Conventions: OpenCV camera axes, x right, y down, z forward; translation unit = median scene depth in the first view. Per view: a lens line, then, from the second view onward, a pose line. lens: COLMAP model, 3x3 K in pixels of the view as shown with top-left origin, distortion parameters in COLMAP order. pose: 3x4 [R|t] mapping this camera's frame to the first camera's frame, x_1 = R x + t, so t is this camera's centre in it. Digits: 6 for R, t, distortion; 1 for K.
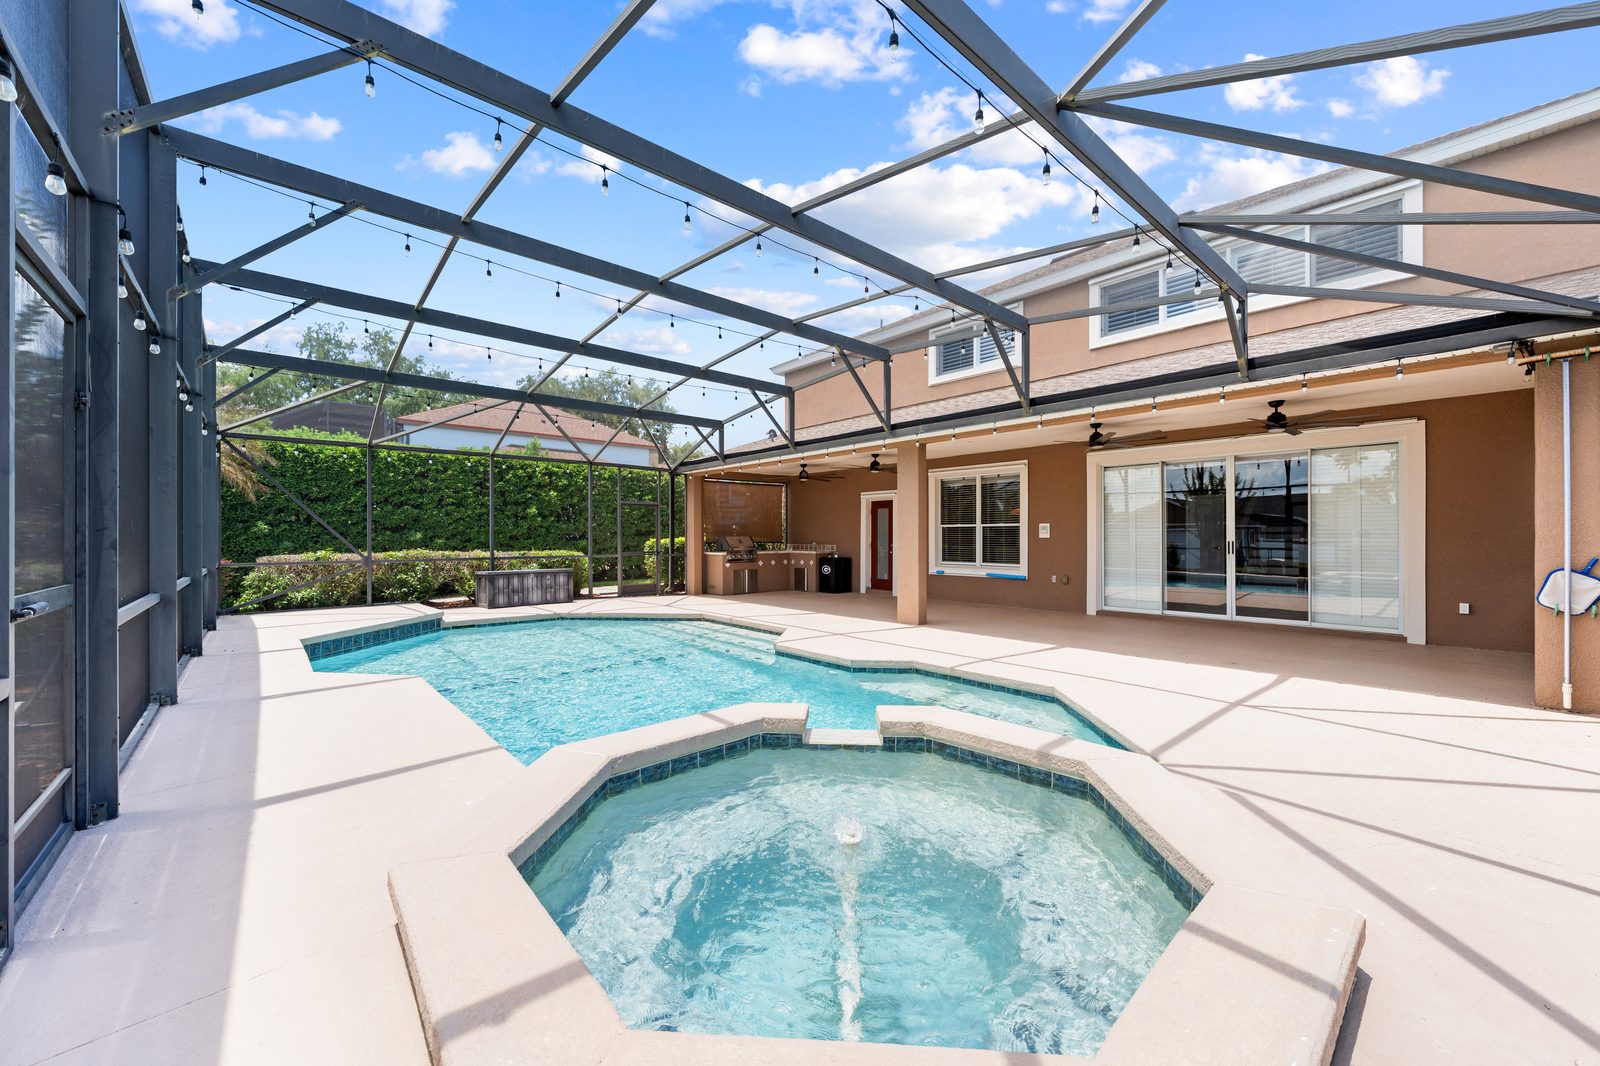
lens RADIAL K [[604.1, 0, 792.5], [0, 604.1, 533.5], [0, 0, 1]] dist [-0.001104, 0.000100]
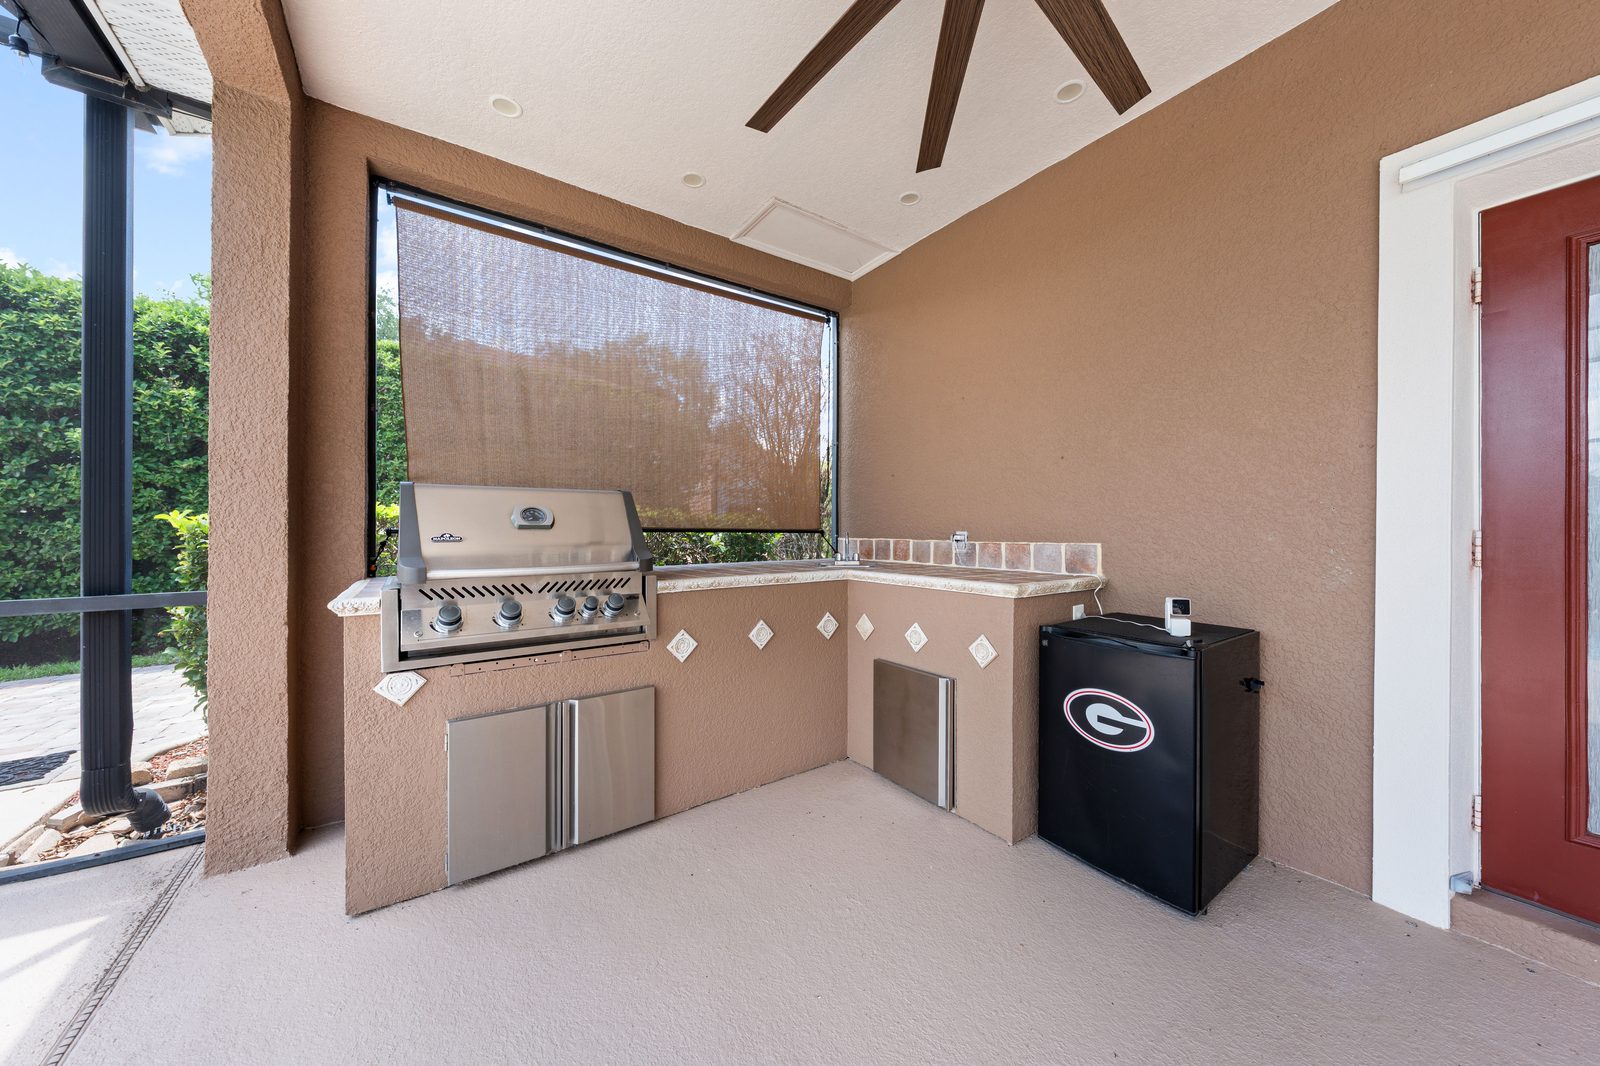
lens RADIAL K [[540.7, 0, 796.5], [0, 540.7, 531.3], [0, 0, 1]] dist [-0.001102, -0.000050]
pose [[0.994756, -0.004280, -0.102192, -0.003539], [0.004431, 0.999989, 0.001254, 0.015497], [0.102185, -0.001700, 0.994764, 0.848147]]
